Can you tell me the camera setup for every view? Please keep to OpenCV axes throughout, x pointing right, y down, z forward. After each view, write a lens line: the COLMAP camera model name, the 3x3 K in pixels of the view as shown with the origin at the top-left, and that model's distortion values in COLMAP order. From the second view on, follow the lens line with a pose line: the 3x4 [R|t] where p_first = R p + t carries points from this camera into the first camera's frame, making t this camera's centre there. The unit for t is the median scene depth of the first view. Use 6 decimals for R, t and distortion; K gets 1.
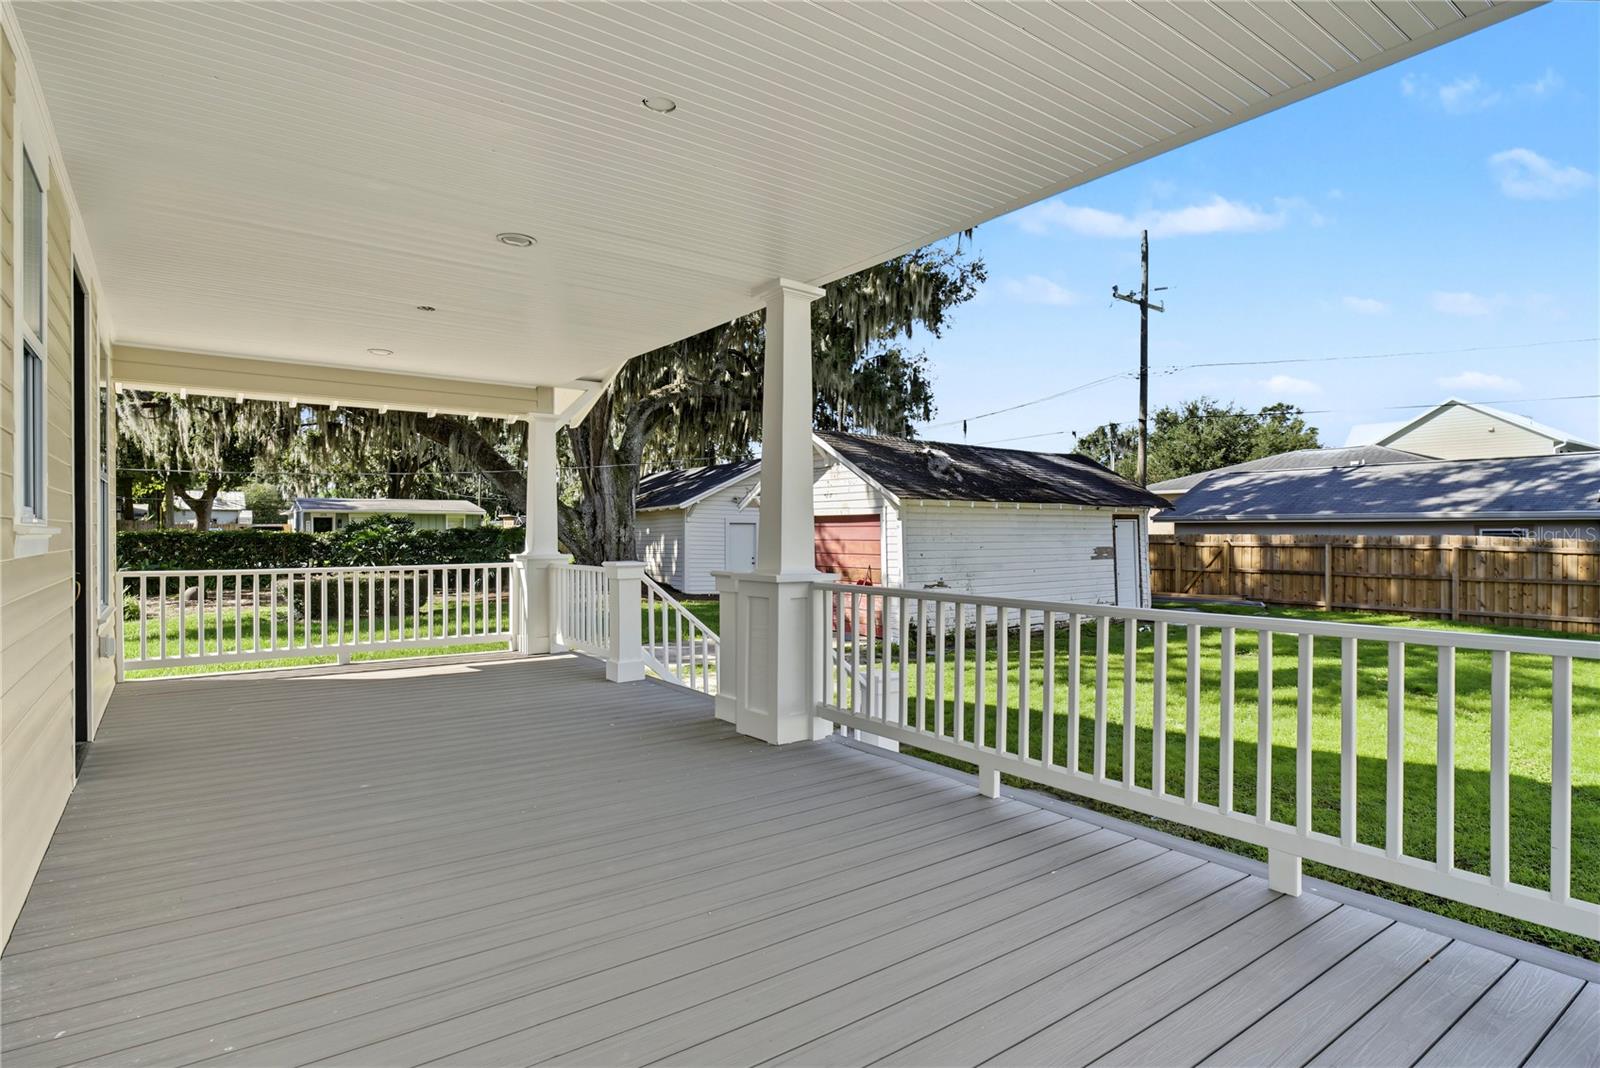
lens RADIAL K [[829.6, 0, 799.1], [0, 829.6, 547.0], [0, 0, 1]] dist [0.003243, 0.000023]
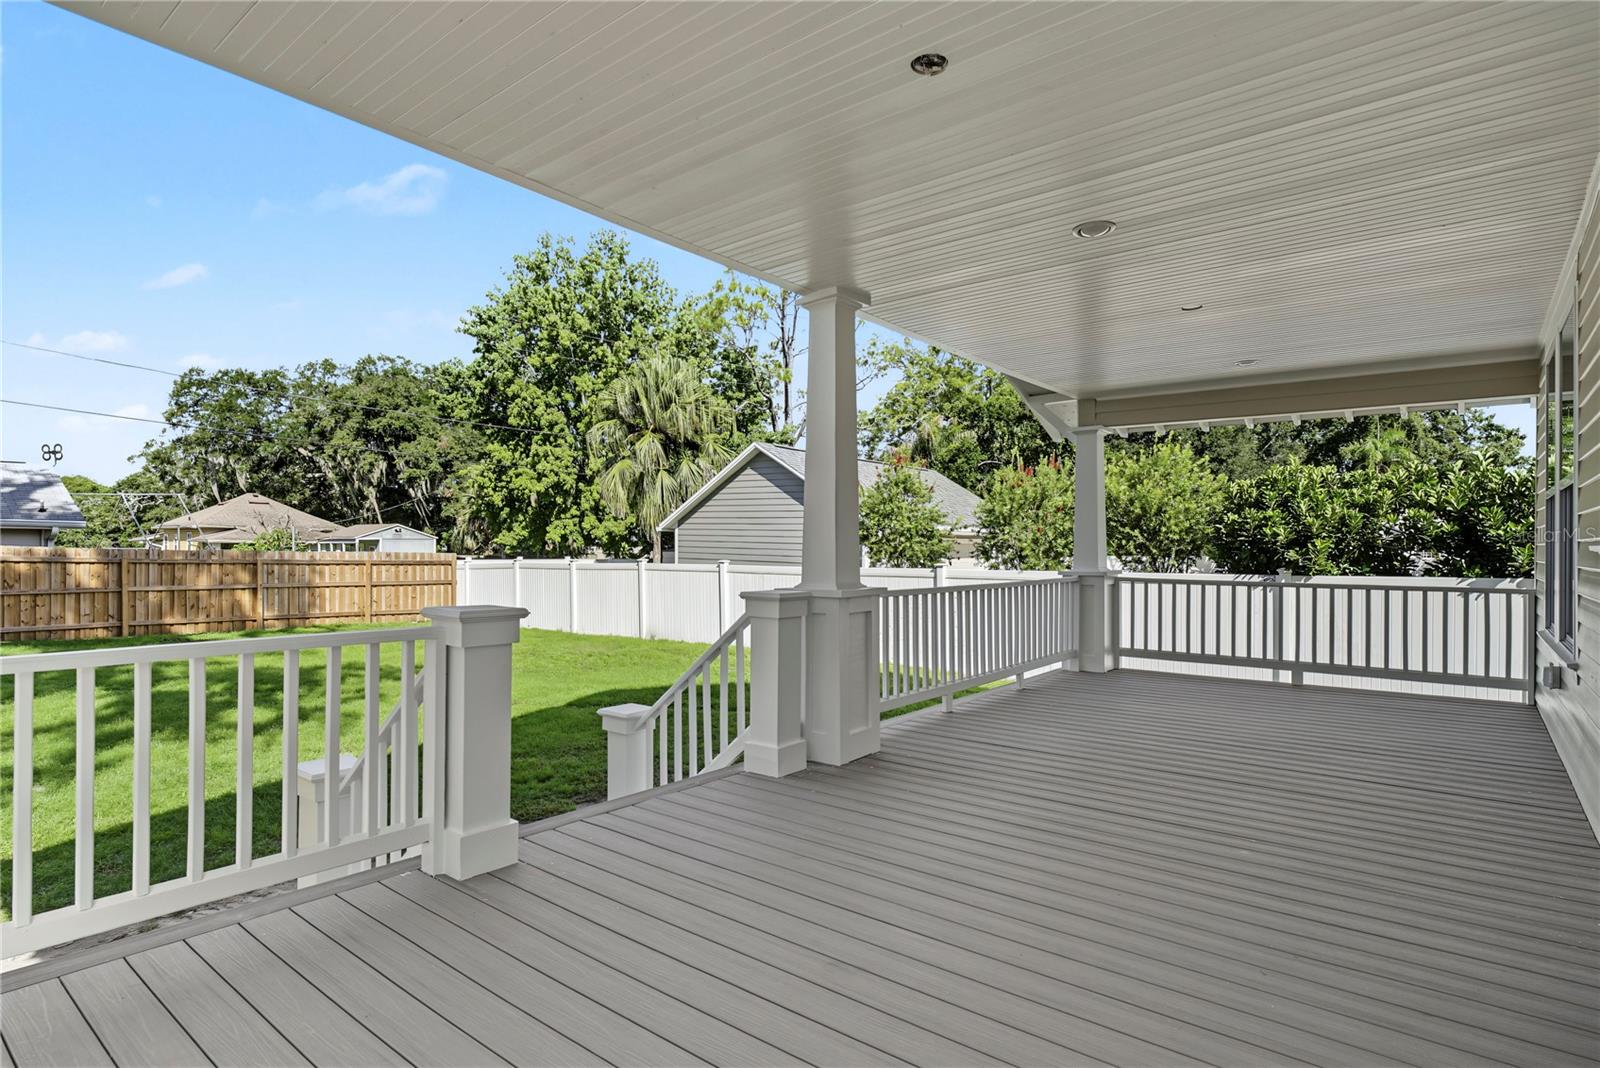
lens RADIAL K [[829.6, 0, 799.1], [0, 829.6, 547.0], [0, 0, 1]] dist [0.003243, 0.000023]
pose [[-0.263006, -0.000561, 0.964794, -0.374804], [0.009119, 0.999954, 0.003068, -0.008430], [-0.964751, 0.009605, -0.262989, 0.513155]]
